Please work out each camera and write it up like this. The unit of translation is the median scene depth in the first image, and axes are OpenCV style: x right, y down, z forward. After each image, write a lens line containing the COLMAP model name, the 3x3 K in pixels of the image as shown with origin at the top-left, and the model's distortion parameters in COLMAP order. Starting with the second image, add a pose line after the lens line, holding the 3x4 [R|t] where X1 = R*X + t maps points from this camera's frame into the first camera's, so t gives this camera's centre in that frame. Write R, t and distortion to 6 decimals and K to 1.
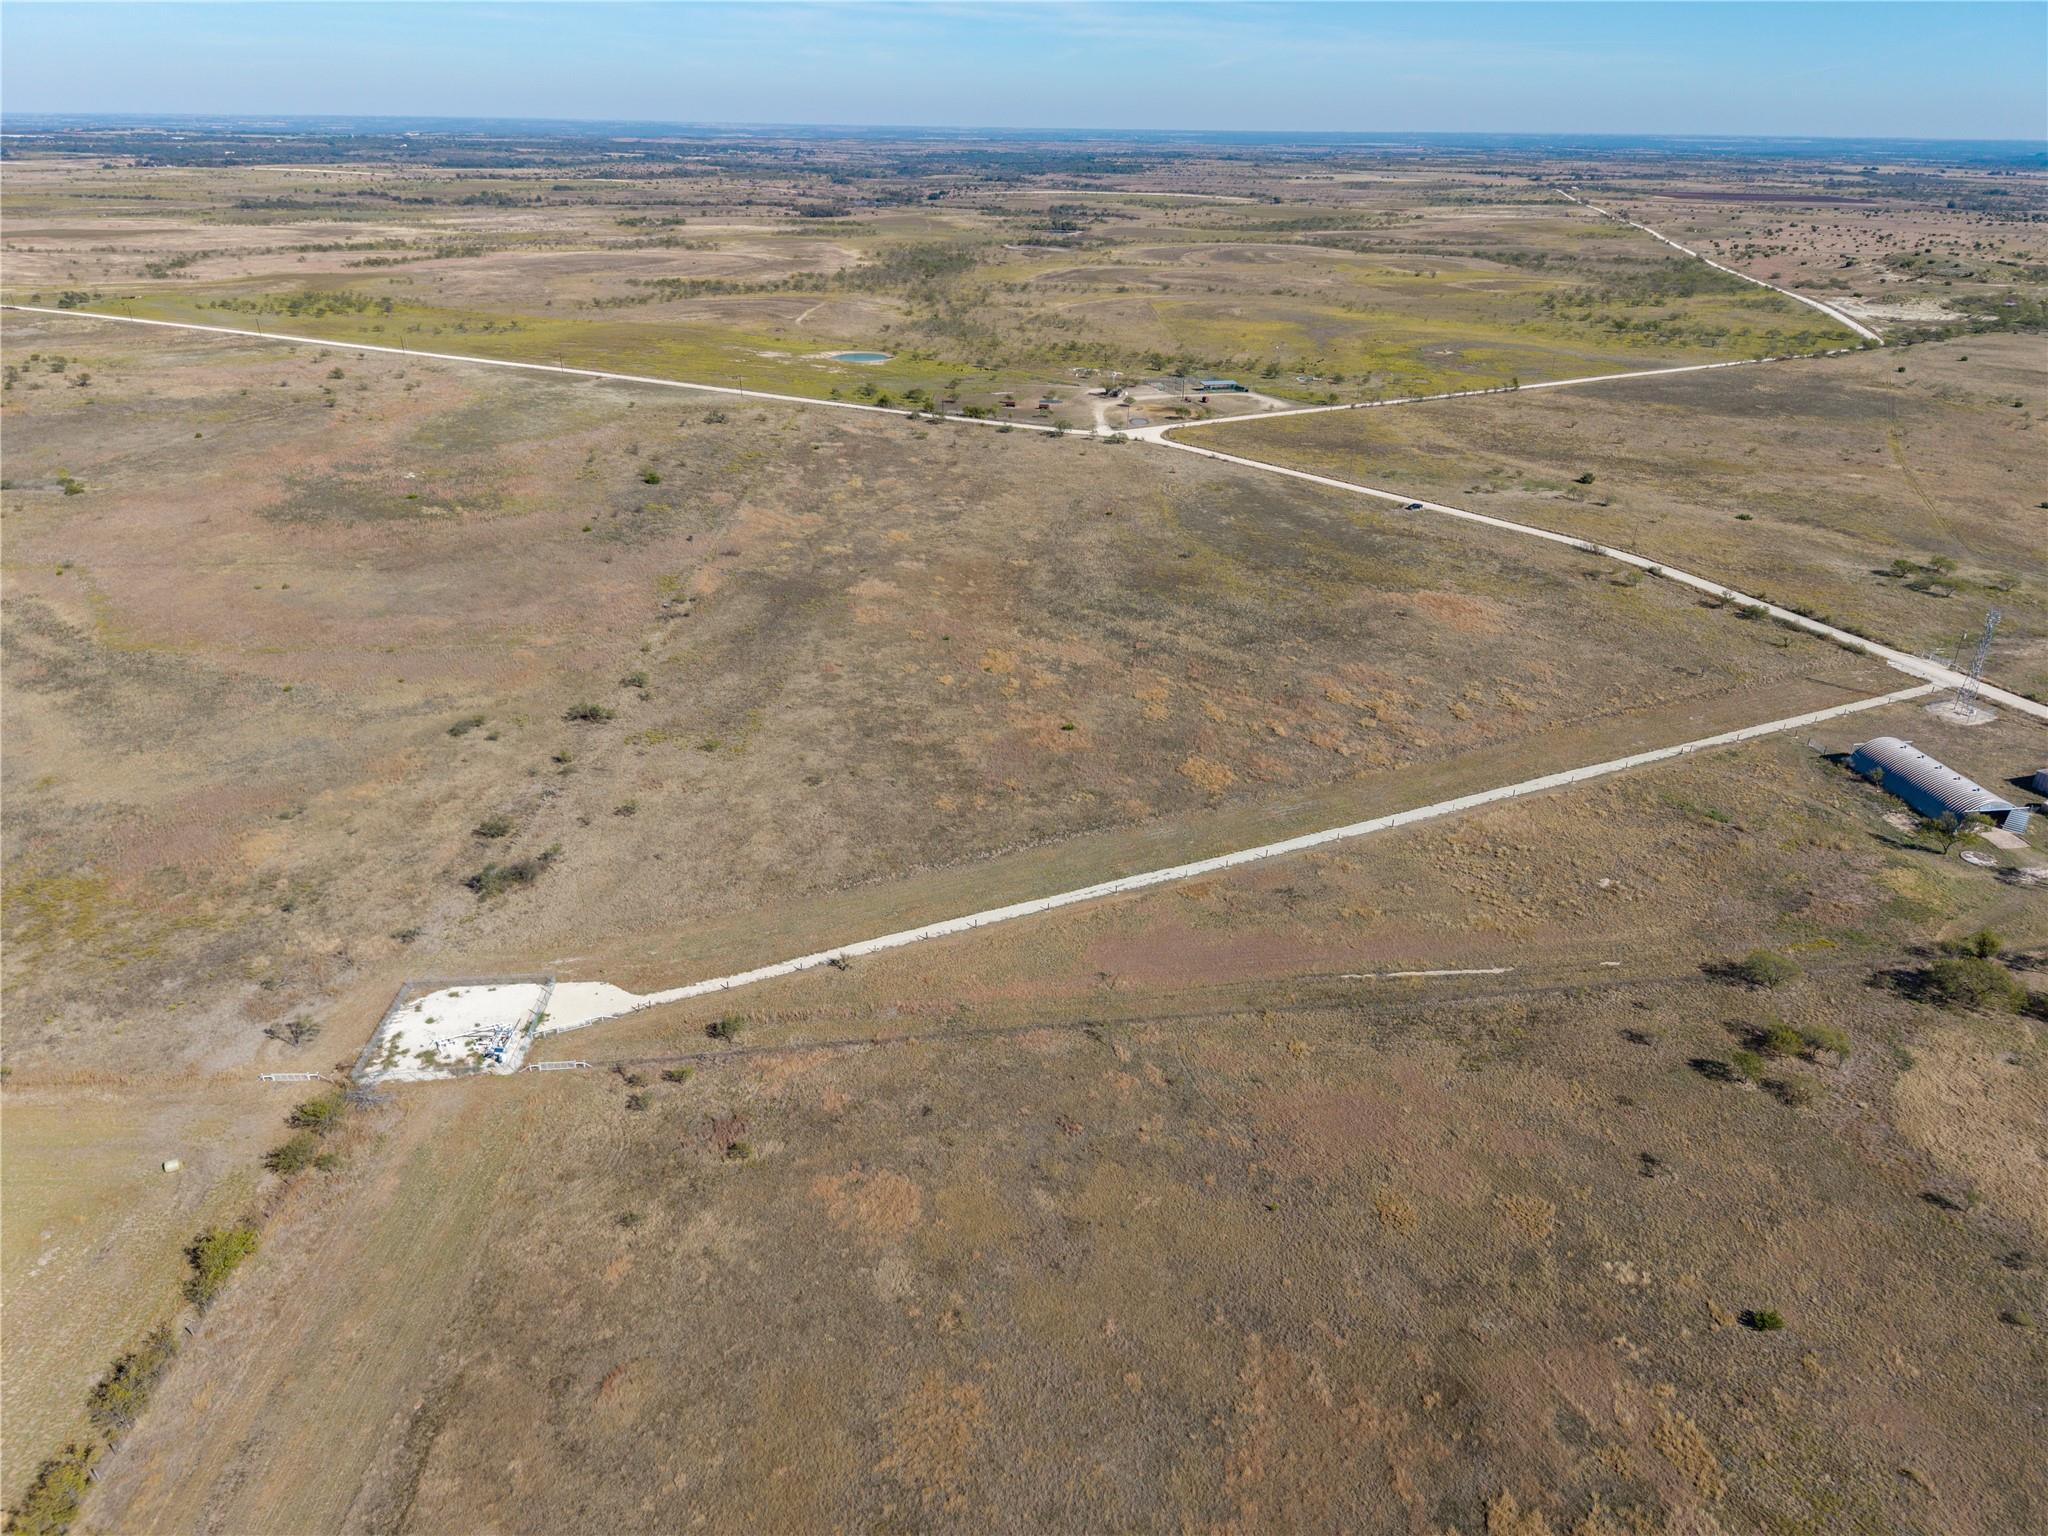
lens RADIAL K [[1354.8, 0, 1022.0], [0, 1354.8, 763.4], [0, 0, 1]] dist [0.050454, -0.041078]
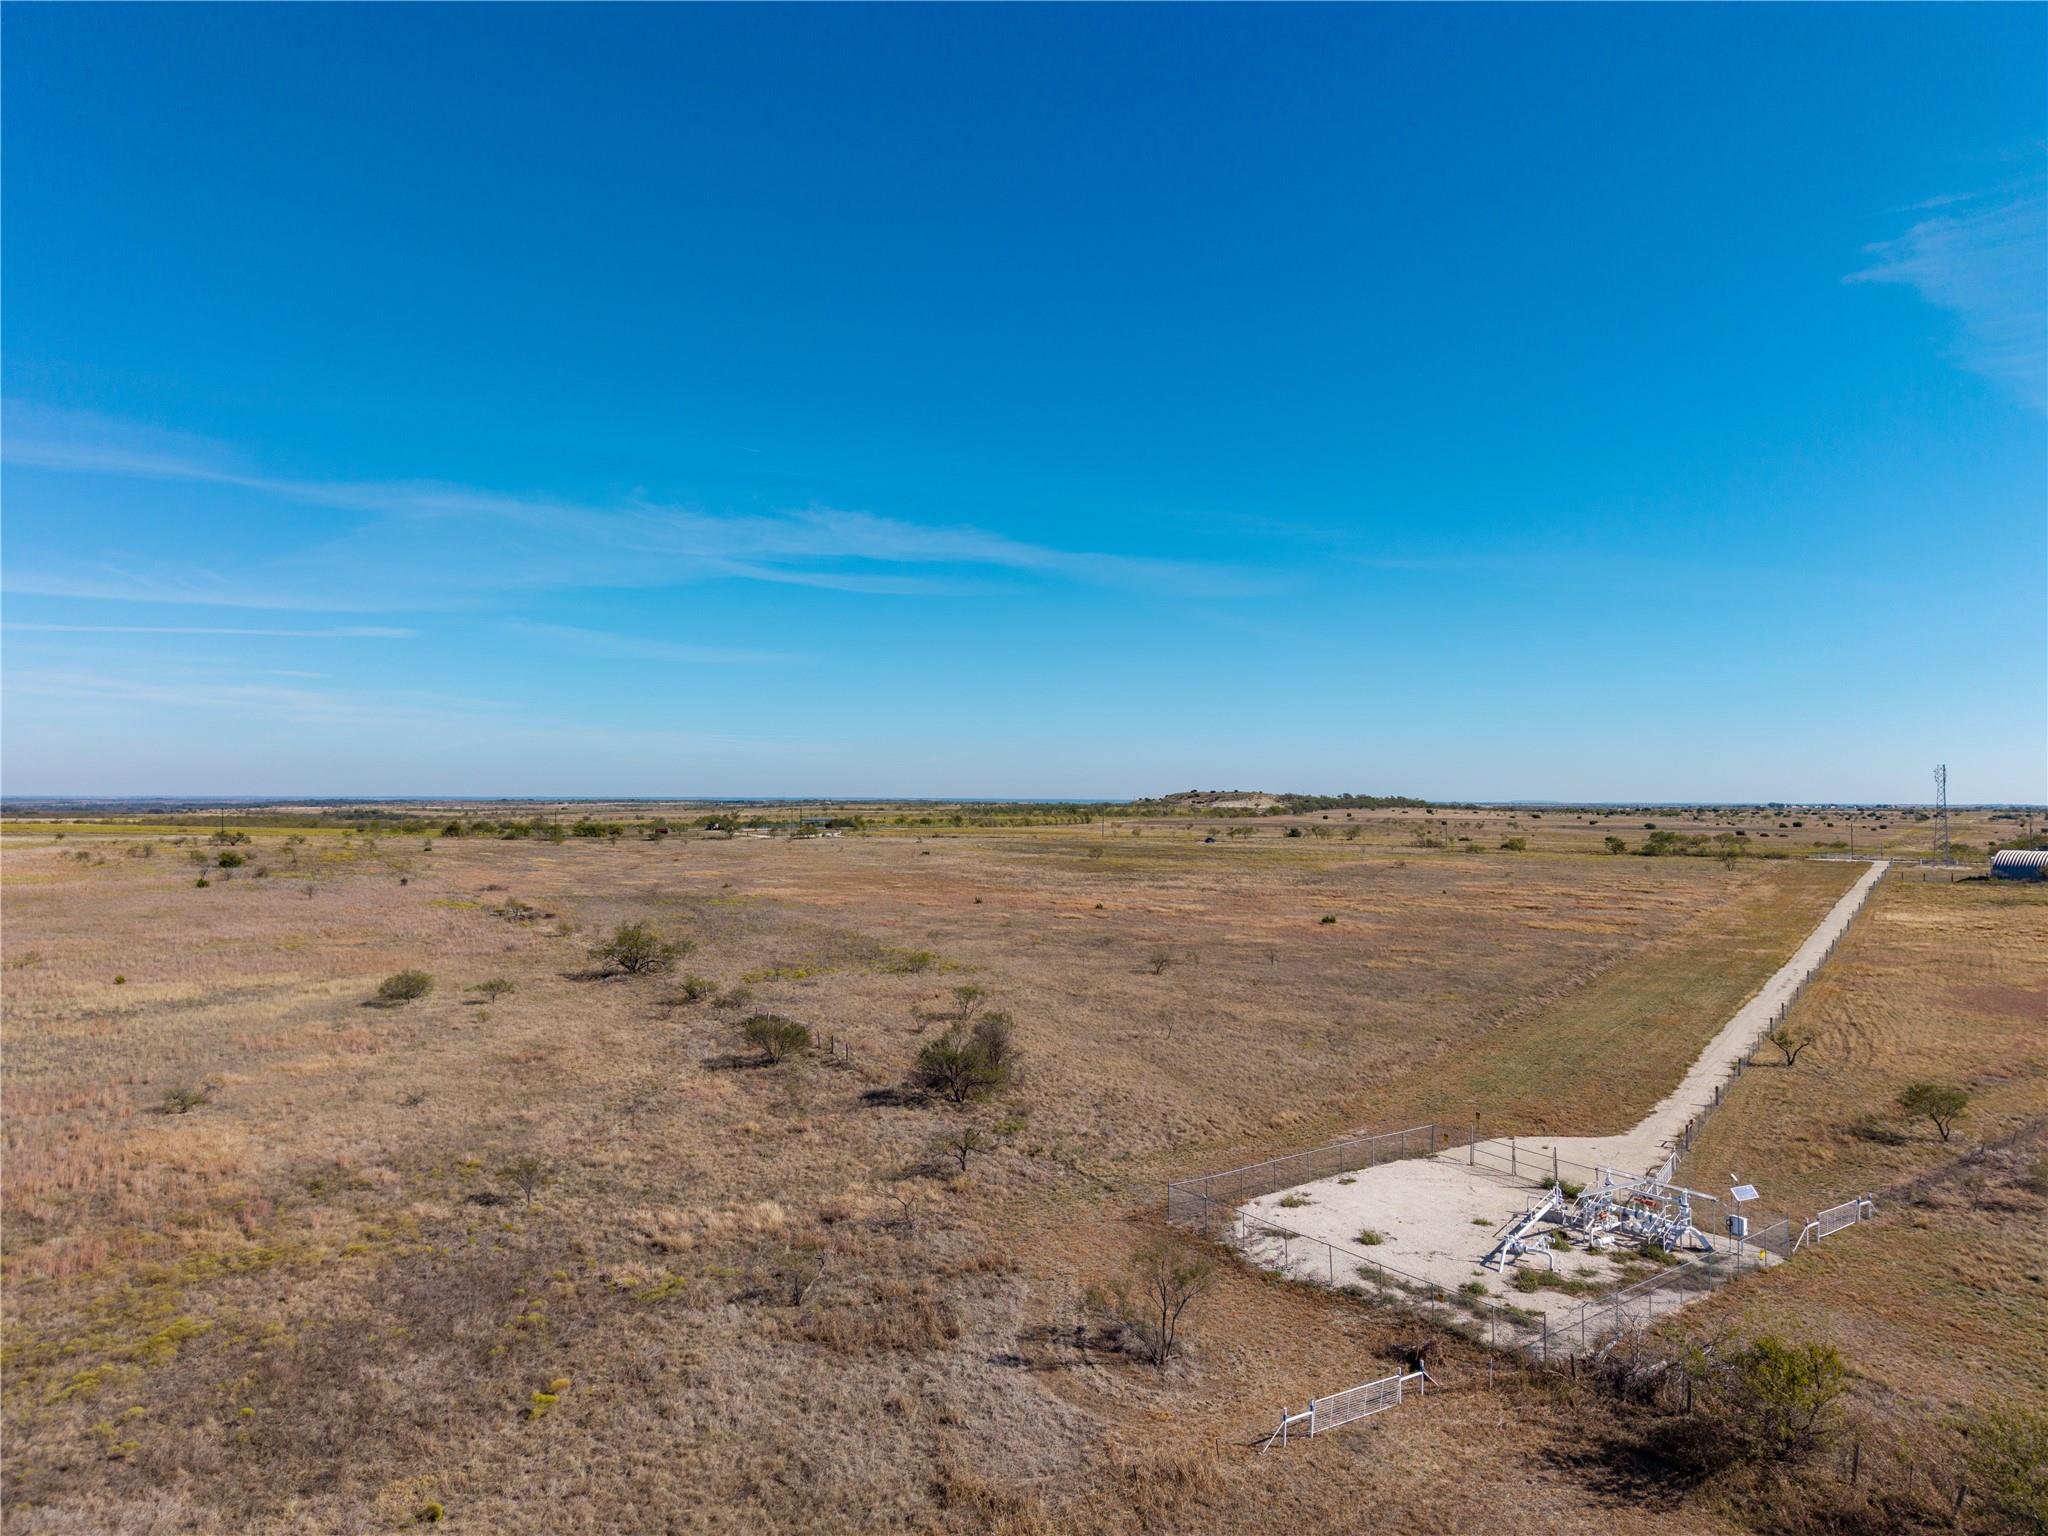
lens RADIAL K [[1354.8, 0, 1077.9], [0, 1354.8, 758.3], [0, 0, 1]] dist [0.050454, -0.041078]
pose [[0.850644, -0.000585, 0.525742, -0.544888], [0.225624, 0.903637, -0.364053, 0.150703], [-0.474866, 0.428299, 0.768805, 0.577289]]
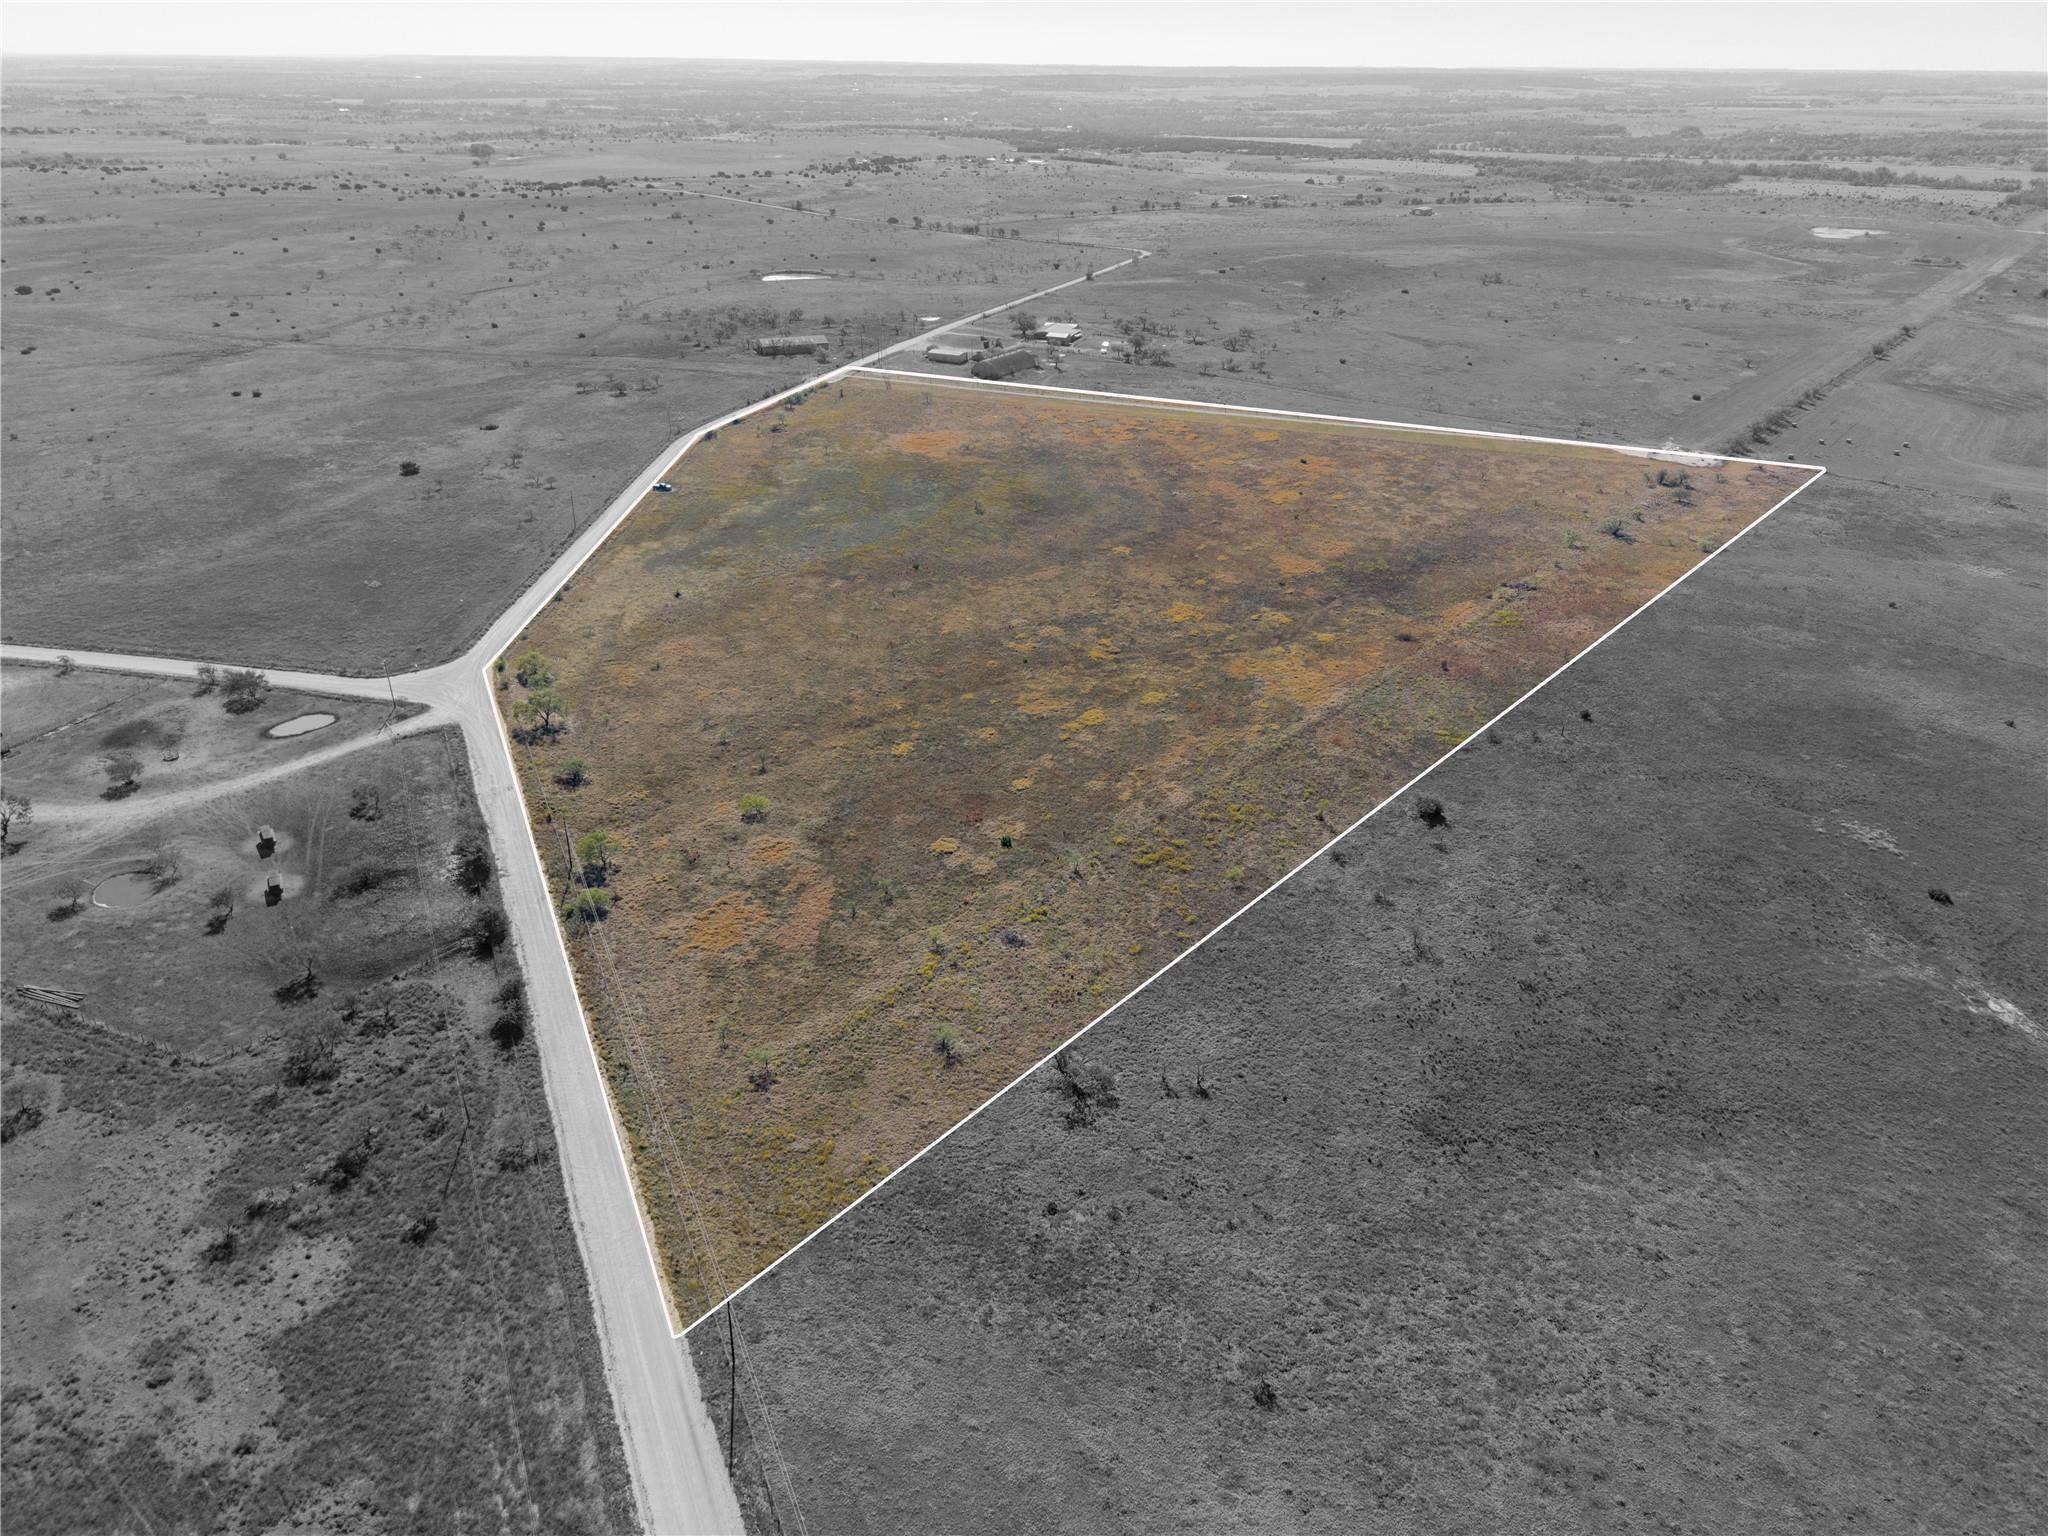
lens RADIAL K [[1354.8, 0, 1027.5], [0, 1354.8, 769.3], [0, 0, 1]] dist [0.050454, -0.041078]
pose [[-0.775047, -0.311190, 0.549967, -0.814486], [0.249037, 0.649469, 0.718450, -1.175782], [-0.580761, 0.693794, -0.425871, 2.469209]]
